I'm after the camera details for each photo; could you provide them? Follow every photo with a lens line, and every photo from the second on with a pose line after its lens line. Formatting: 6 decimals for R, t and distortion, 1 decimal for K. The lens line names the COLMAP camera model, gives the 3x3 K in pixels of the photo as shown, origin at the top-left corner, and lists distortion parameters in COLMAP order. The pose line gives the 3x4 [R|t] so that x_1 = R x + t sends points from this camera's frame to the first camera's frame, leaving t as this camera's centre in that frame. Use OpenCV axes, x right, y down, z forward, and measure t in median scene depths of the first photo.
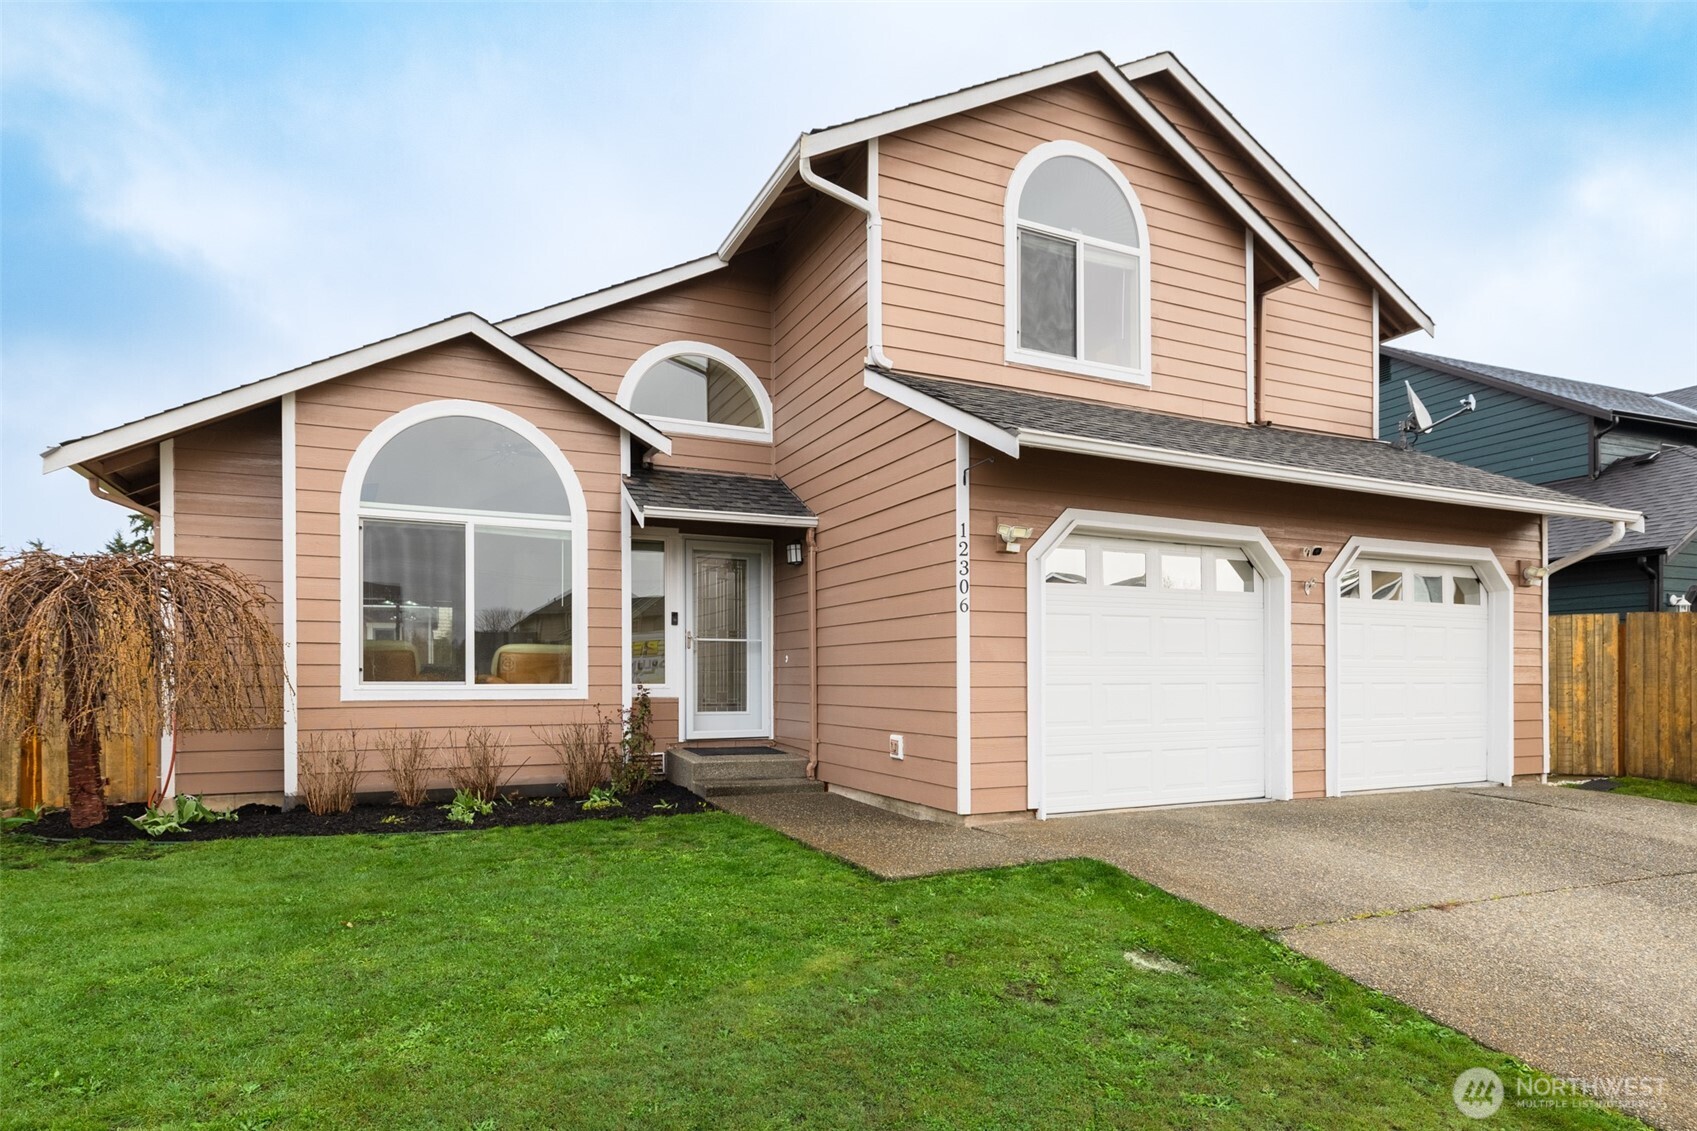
lens RADIAL K [[917.3, 0, 842.3], [0, 917.3, 587.0], [0, 0, 1]] dist [-0.006524, -0.001420]
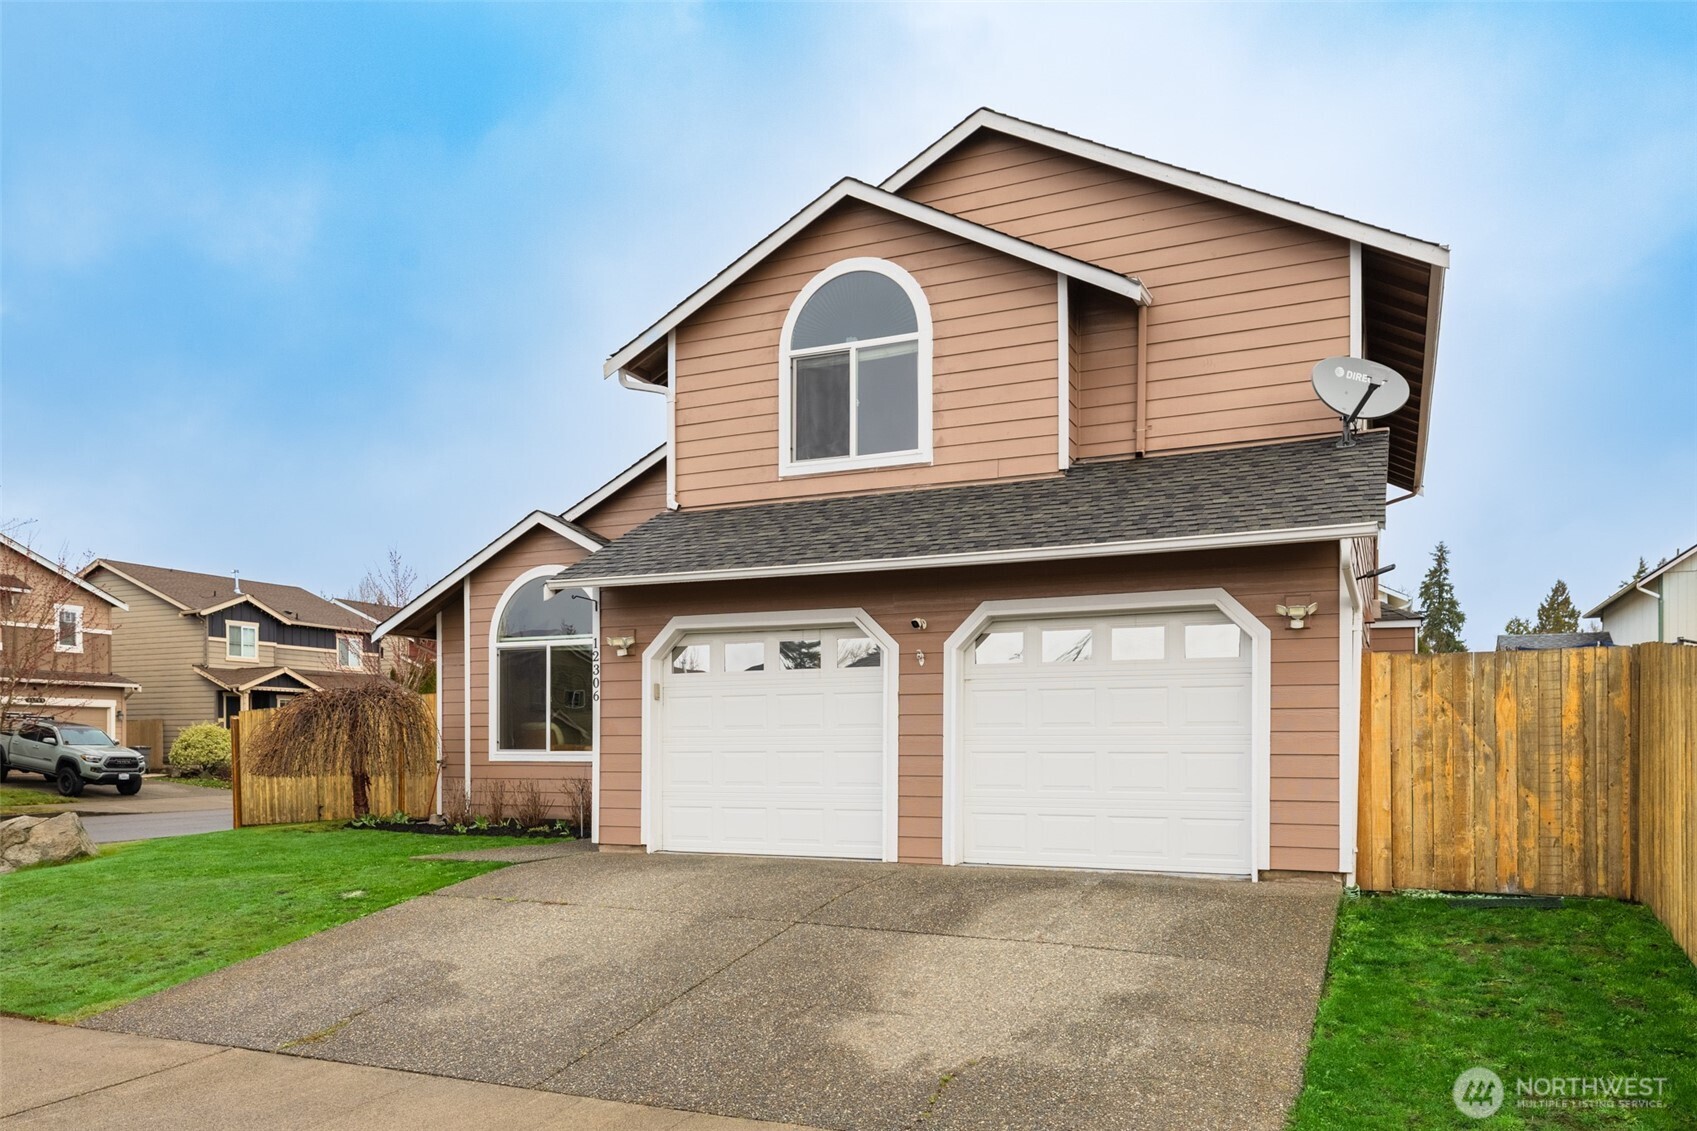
lens RADIAL K [[1193.5, 0, 848.5], [0, 1193.5, 565.5], [0, 0, 1]] dist [0.005847, 0.002254]
pose [[0.661798, -0.113231, -0.741082, 1.340445], [0.076365, 0.993568, -0.083613, 0.002628], [0.745782, -0.001258, 0.666188, 0.039066]]
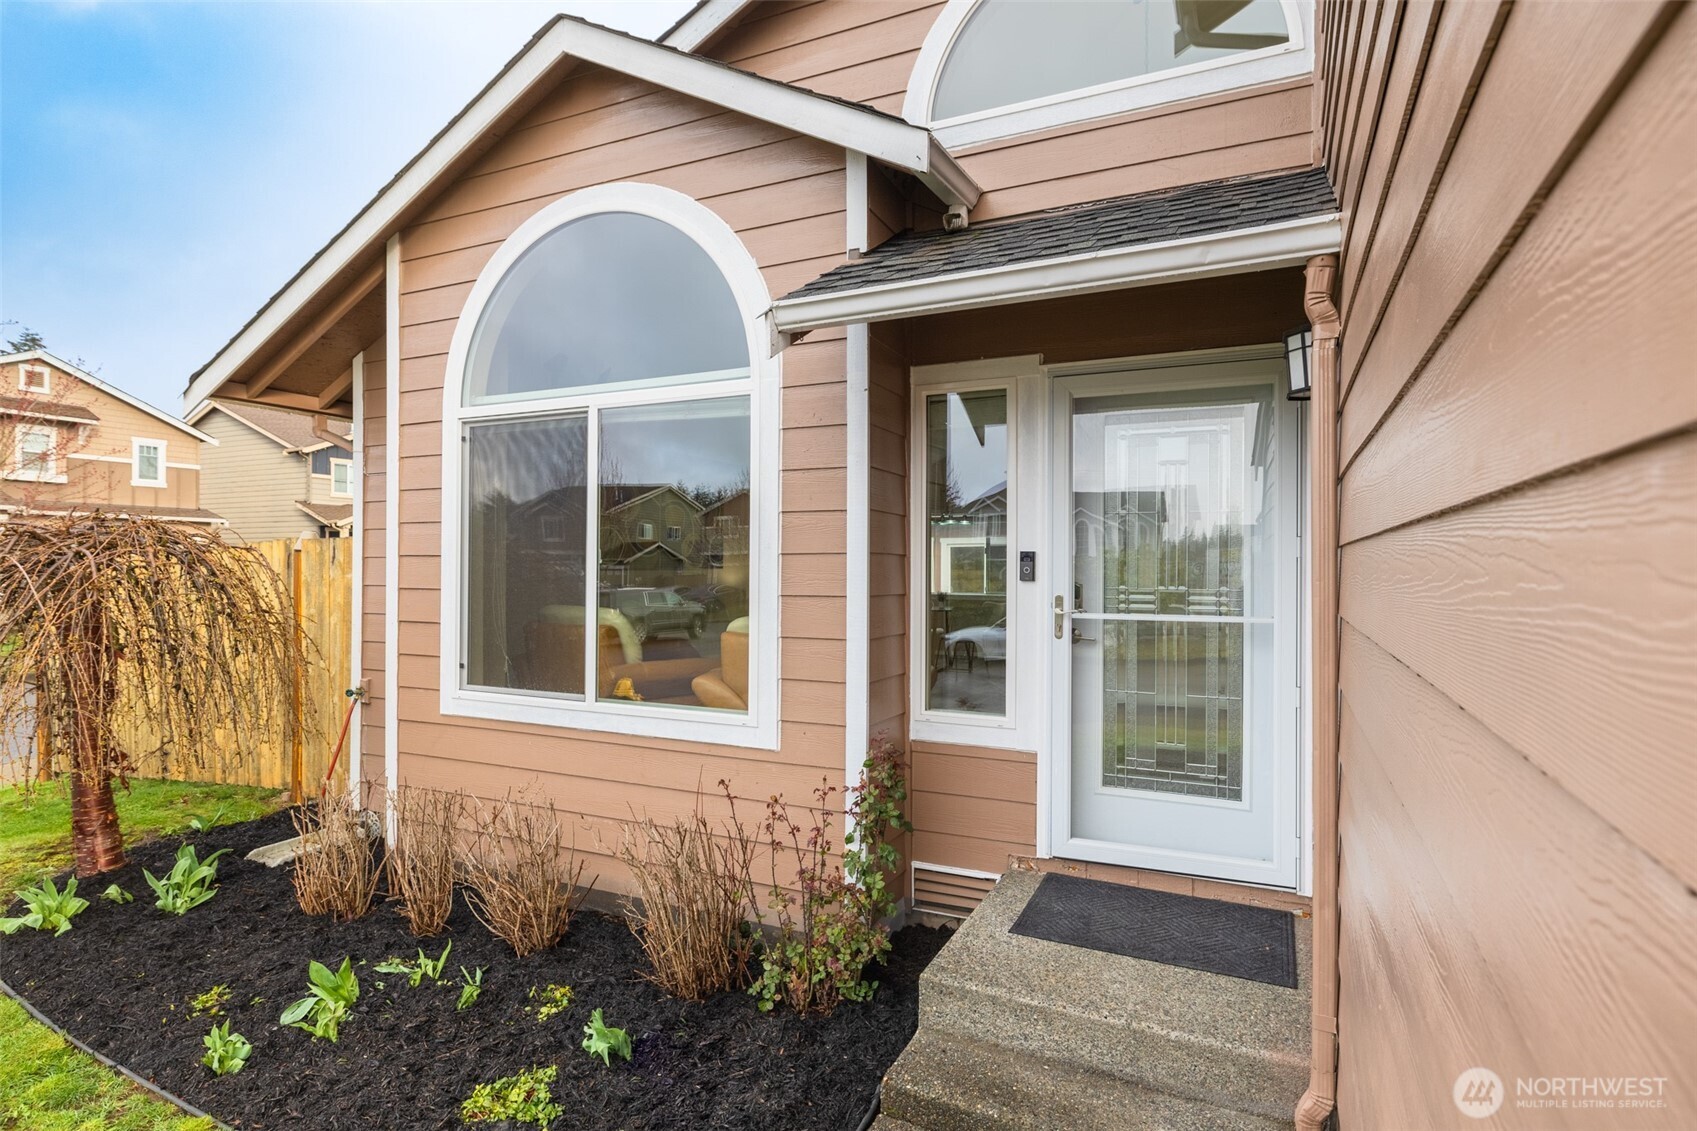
lens RADIAL K [[855.7, 0, 845.9], [0, 855.7, 542.9], [0, 0, 1]] dist [-0.002790, -0.000413]
pose [[0.627728, -0.022247, -0.778115, 0.083510], [0.066162, 0.997499, 0.024856, 0.009003], [0.775616, -0.067084, 0.627630, 0.749334]]
